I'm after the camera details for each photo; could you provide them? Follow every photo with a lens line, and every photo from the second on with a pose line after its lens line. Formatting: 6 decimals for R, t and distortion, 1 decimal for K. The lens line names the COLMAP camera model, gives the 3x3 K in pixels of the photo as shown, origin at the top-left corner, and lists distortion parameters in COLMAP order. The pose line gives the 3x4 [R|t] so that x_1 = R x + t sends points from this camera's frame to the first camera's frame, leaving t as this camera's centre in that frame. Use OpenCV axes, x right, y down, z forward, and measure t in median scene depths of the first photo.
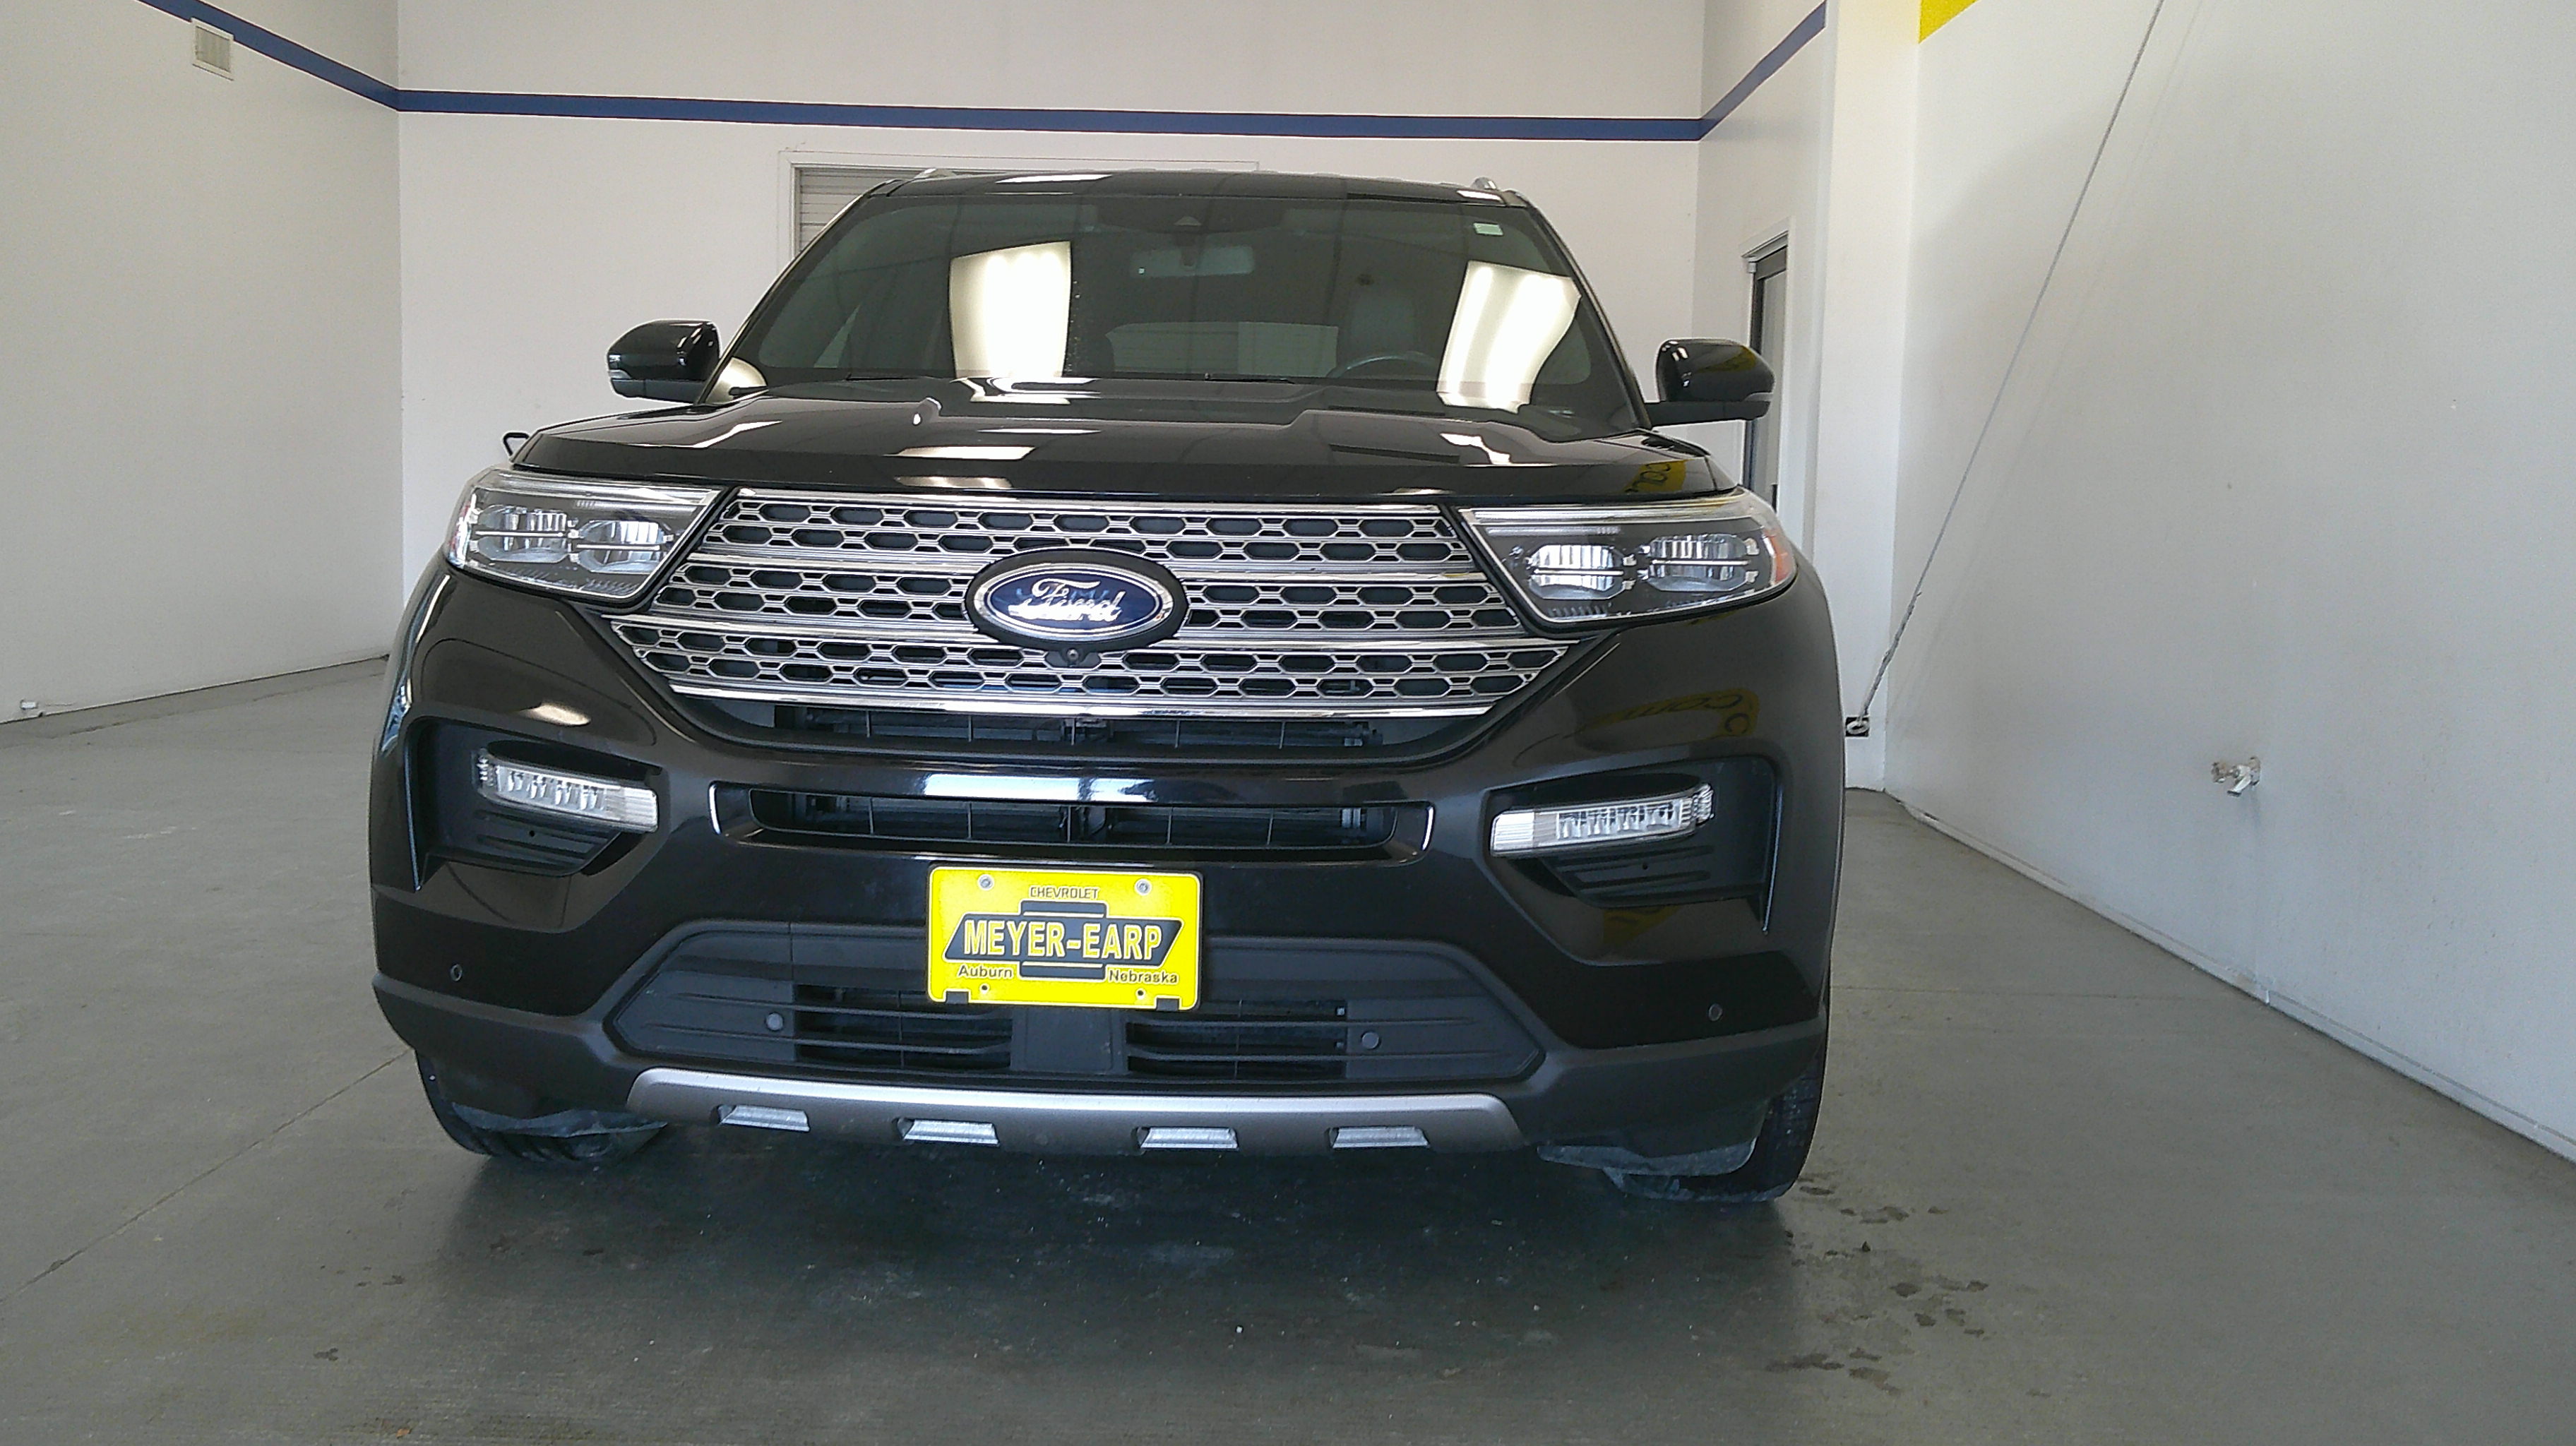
lens RADIAL K [[2206.1, 0, 1280.7], [0, 2206.1, 628.2], [0, 0, 1]] dist [0.121820, -0.216203]
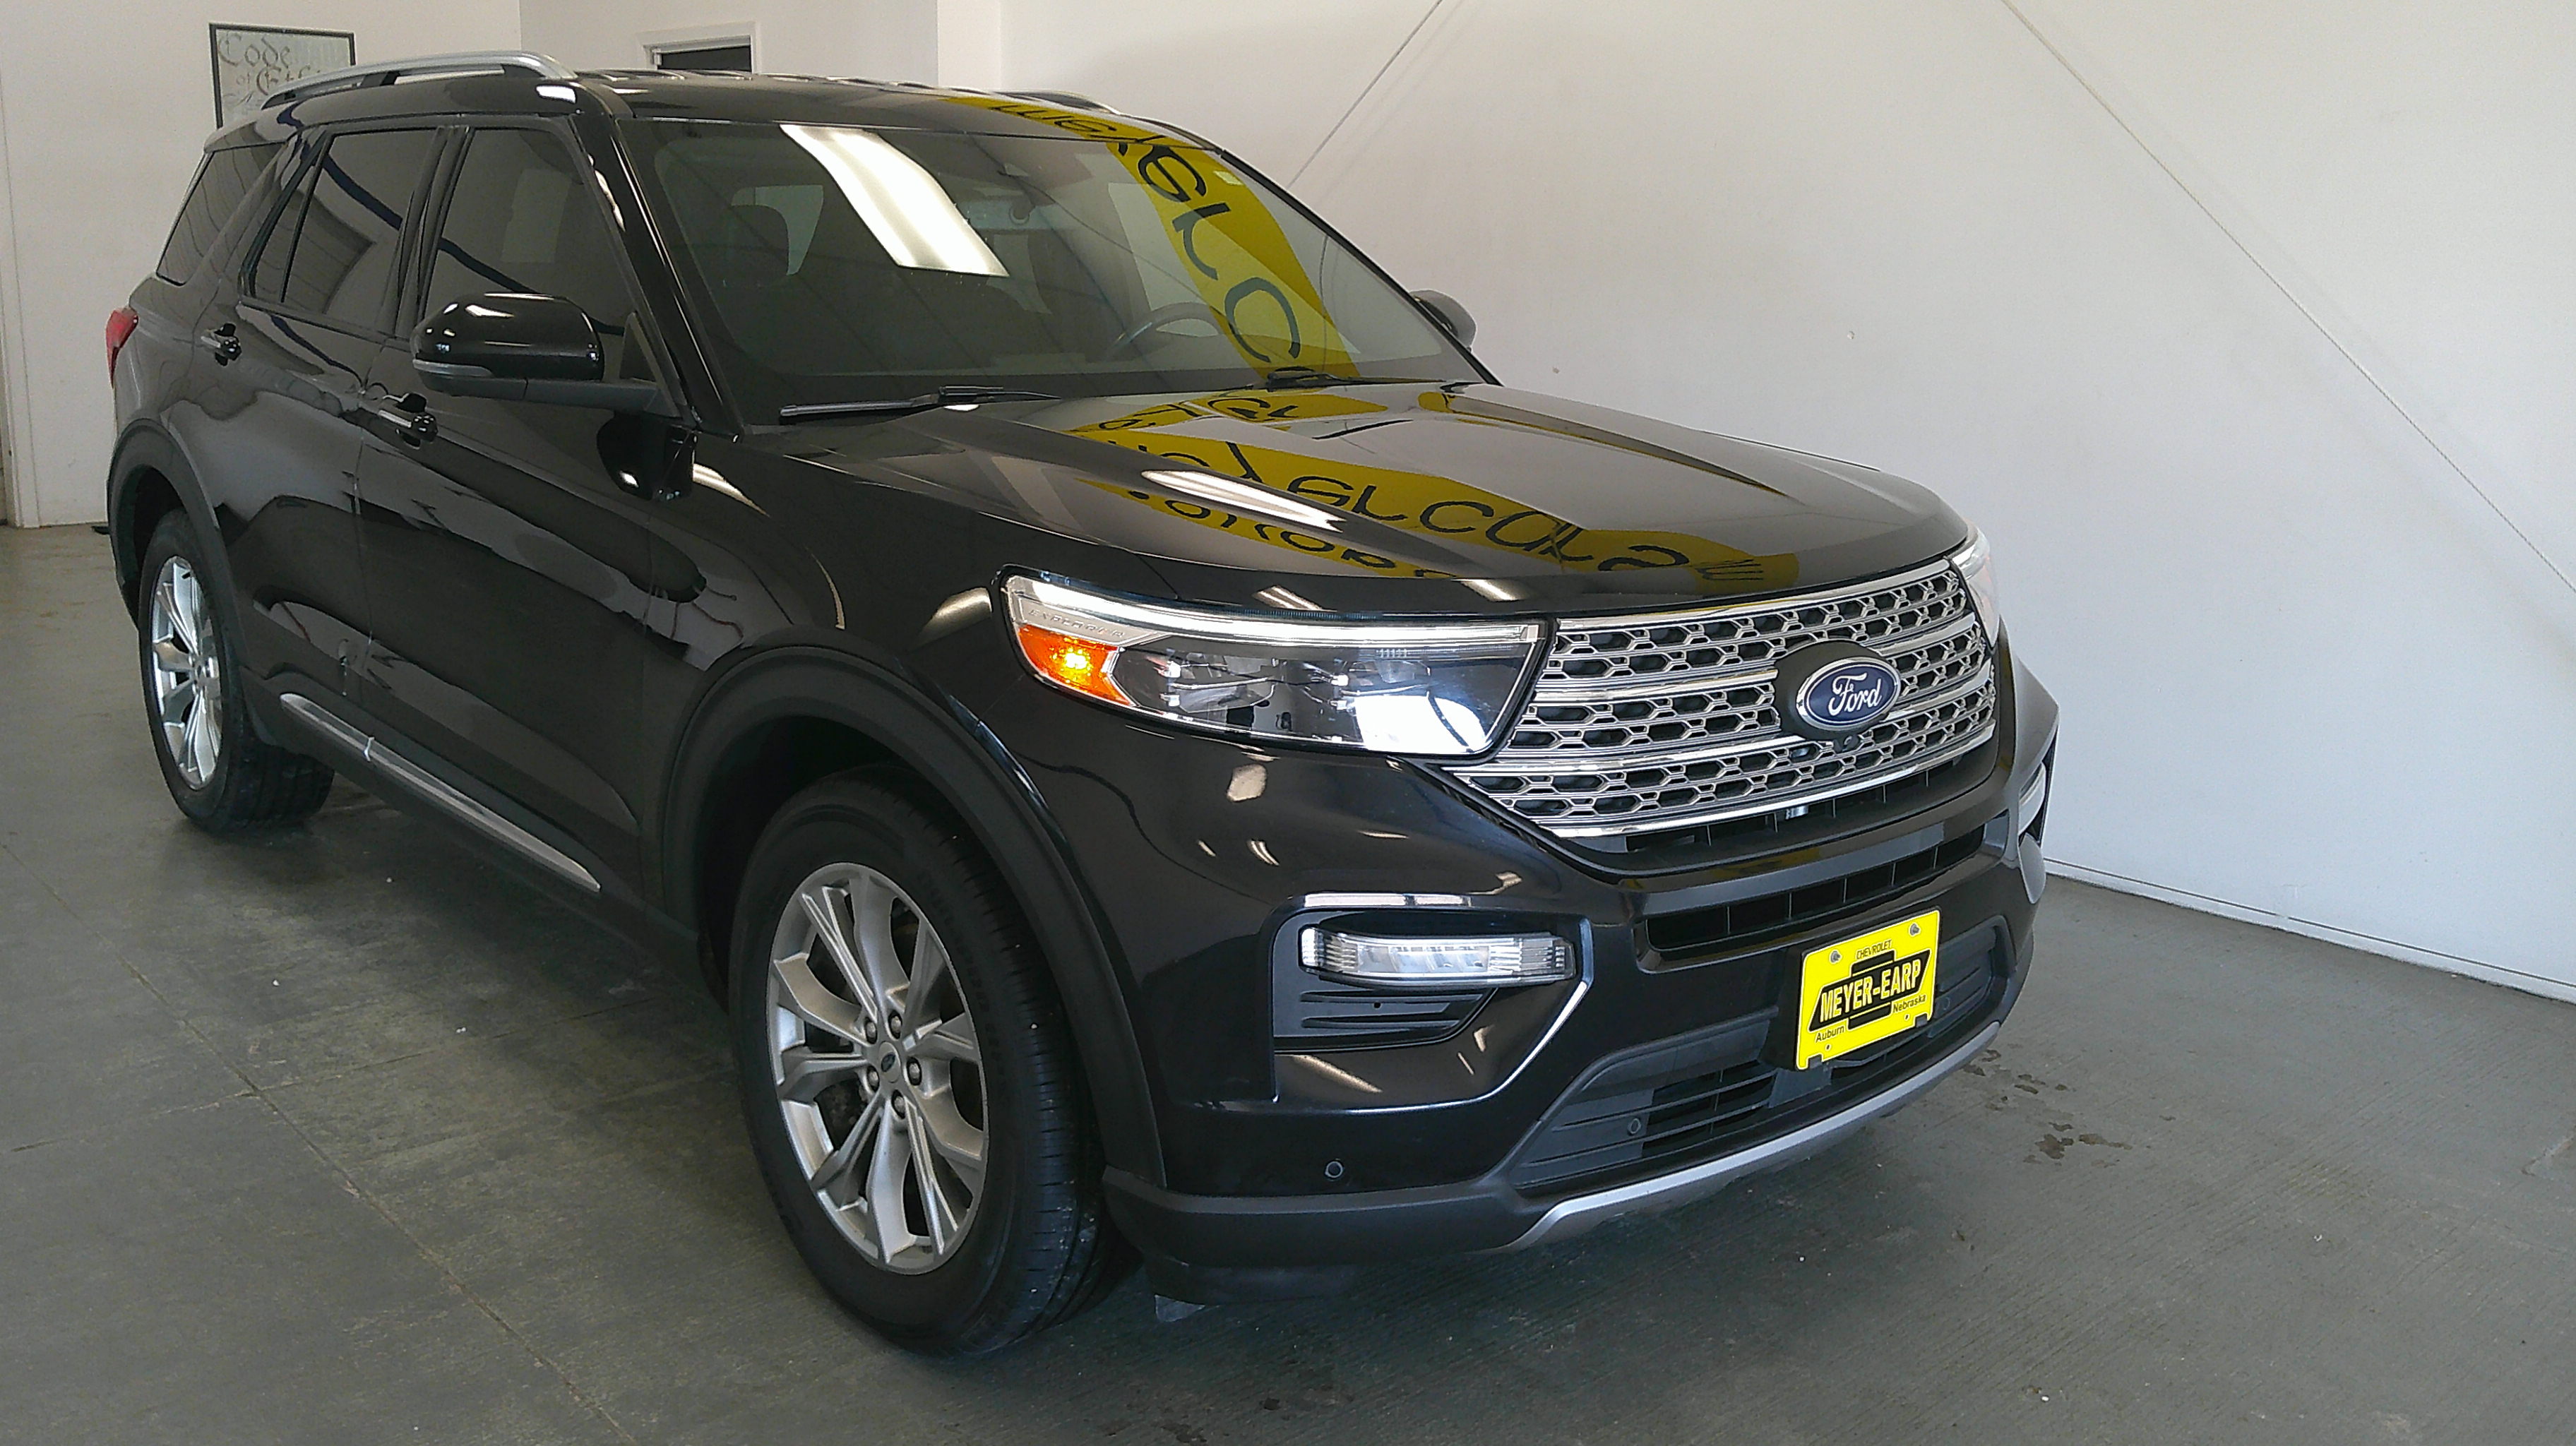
lens RADIAL K [[2168.3, 0, 1287.0], [0, 2168.3, 647.2], [0, 0, 1]] dist [0.110876, -0.200108]
pose [[0.715627, -0.139708, 0.684368, -1.041899], [0.033973, 0.985595, 0.165677, -0.225856], [-0.697656, -0.095313, 0.710065, 0.419850]]
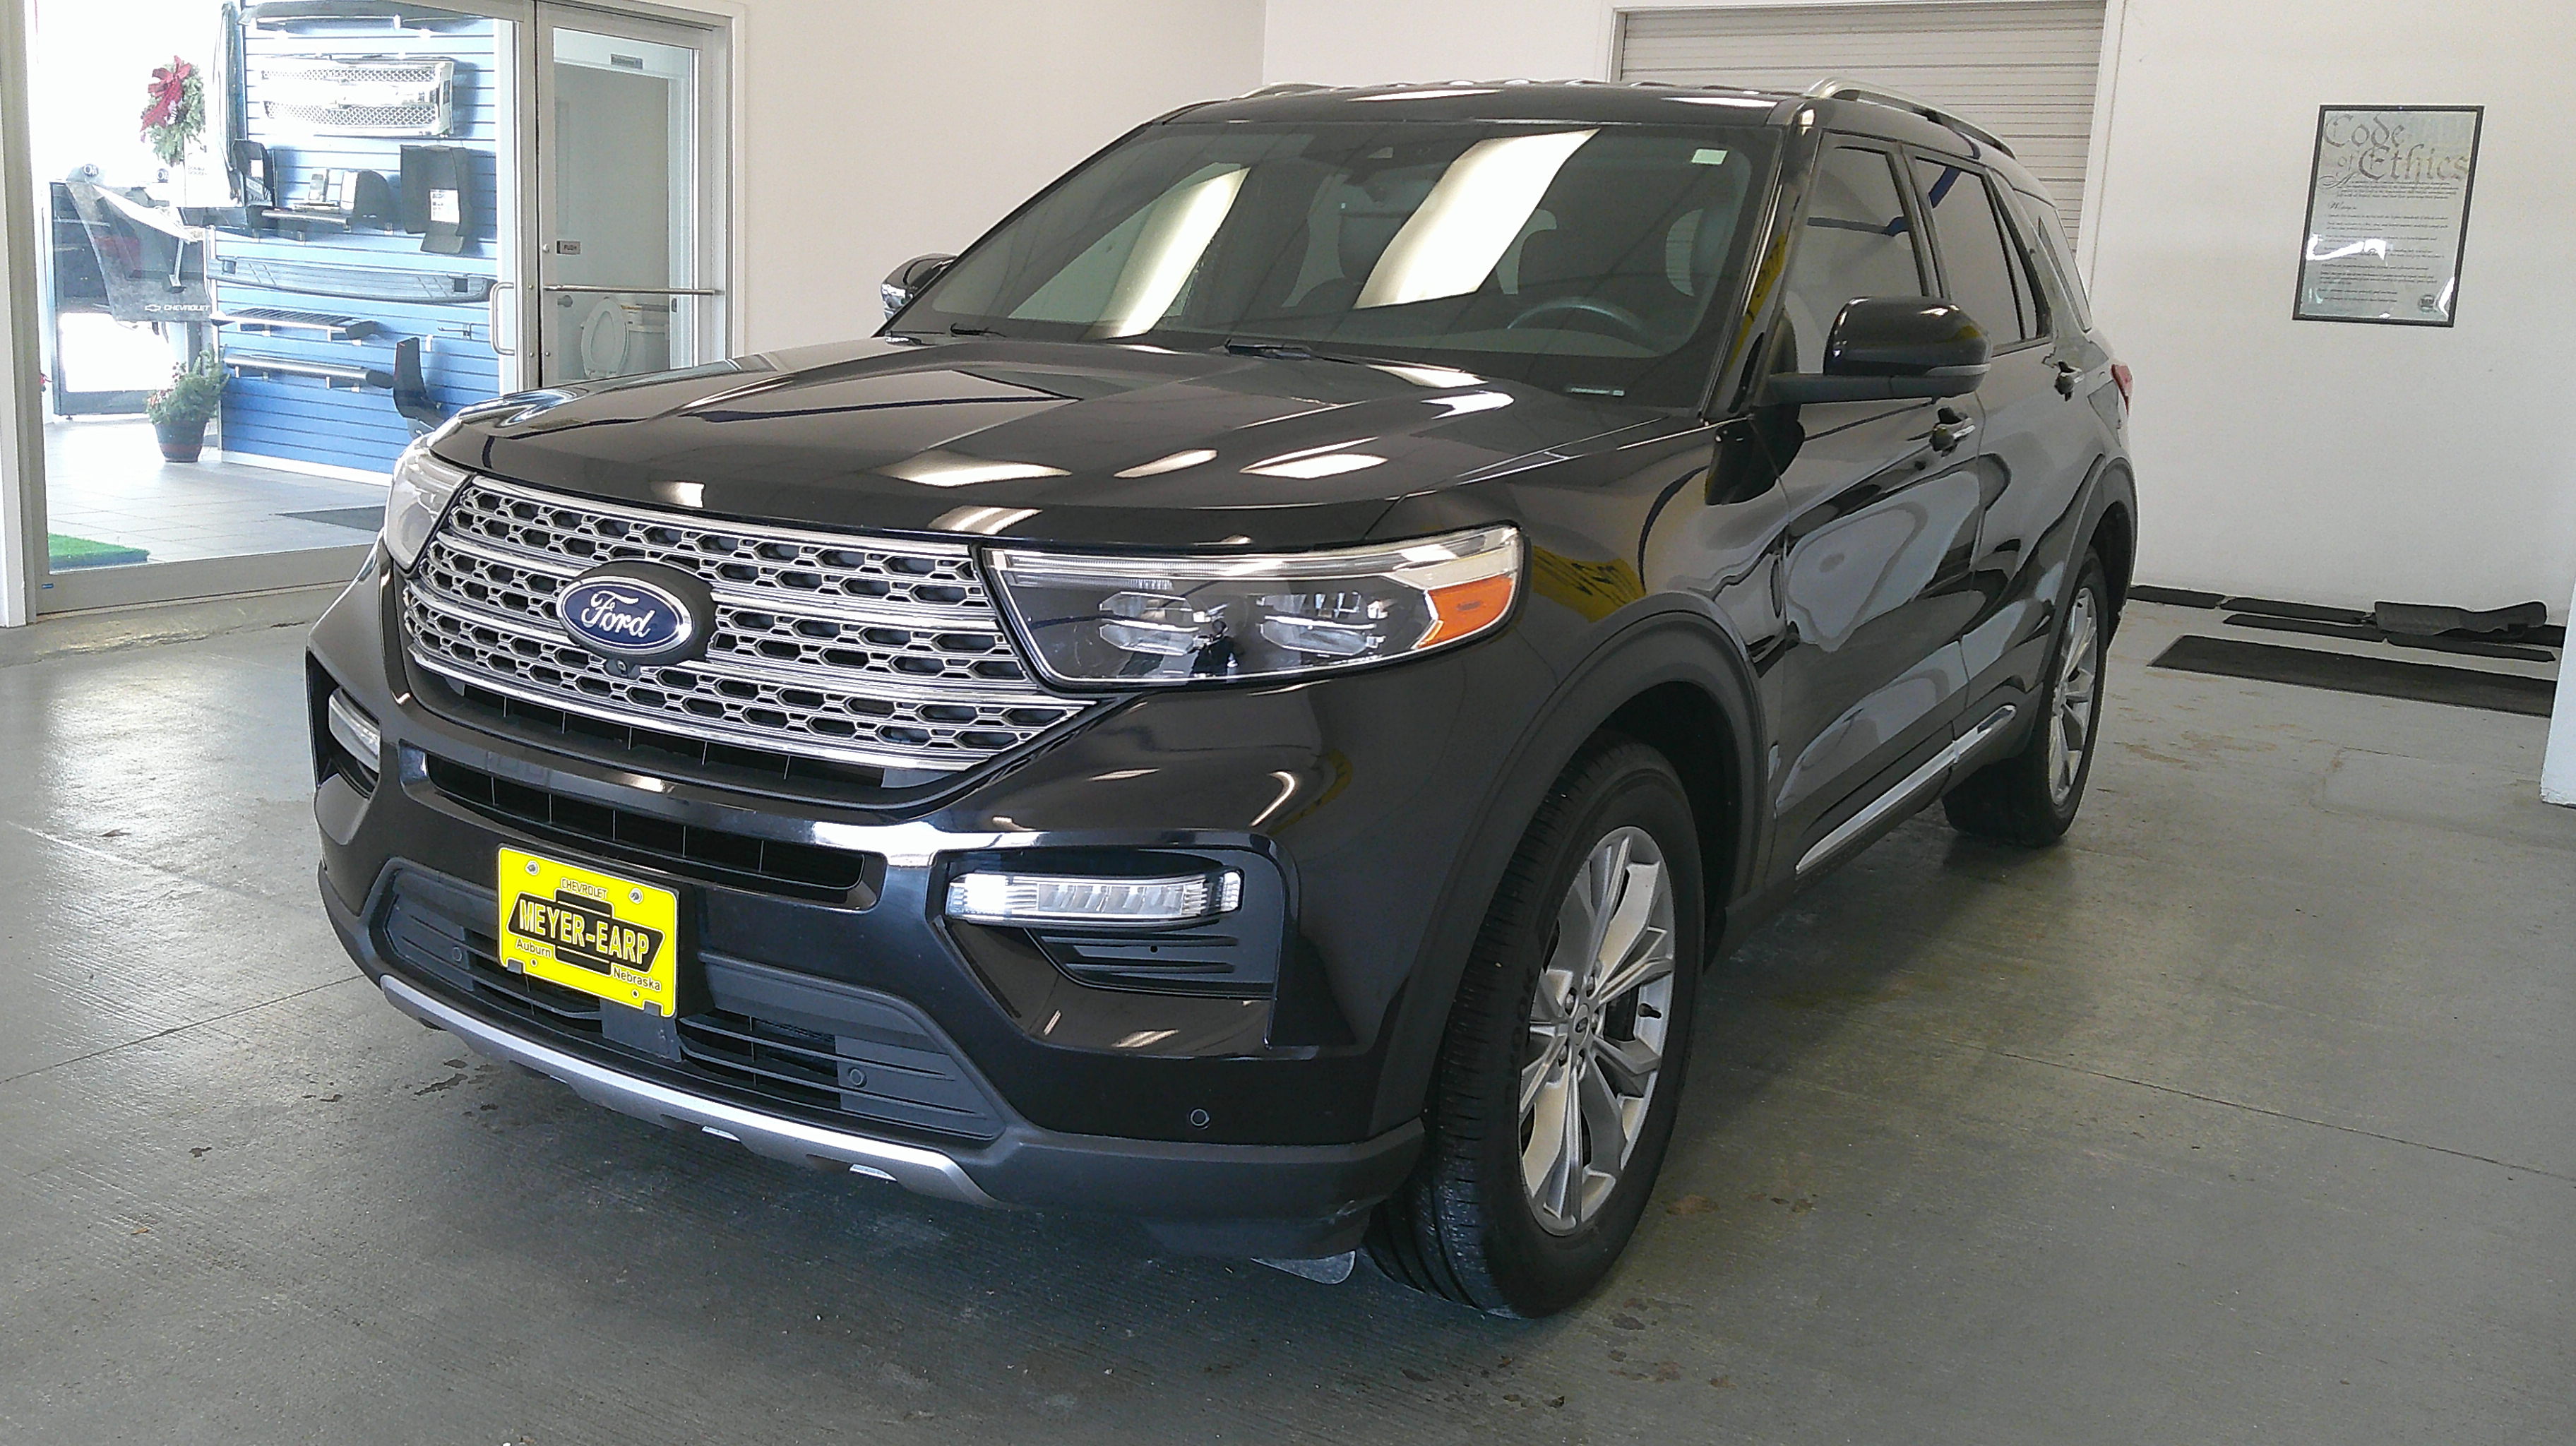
lens RADIAL K [[2221.7, 0, 1245.3], [0, 2221.7, 640.7], [0, 0, 1]] dist [0.124011, -0.222256]
pose [[0.860025, 0.105528, -0.499220, 0.688194], [-0.058969, 0.992380, 0.108187, -0.131667], [0.506832, -0.063605, 0.859695, 0.237635]]
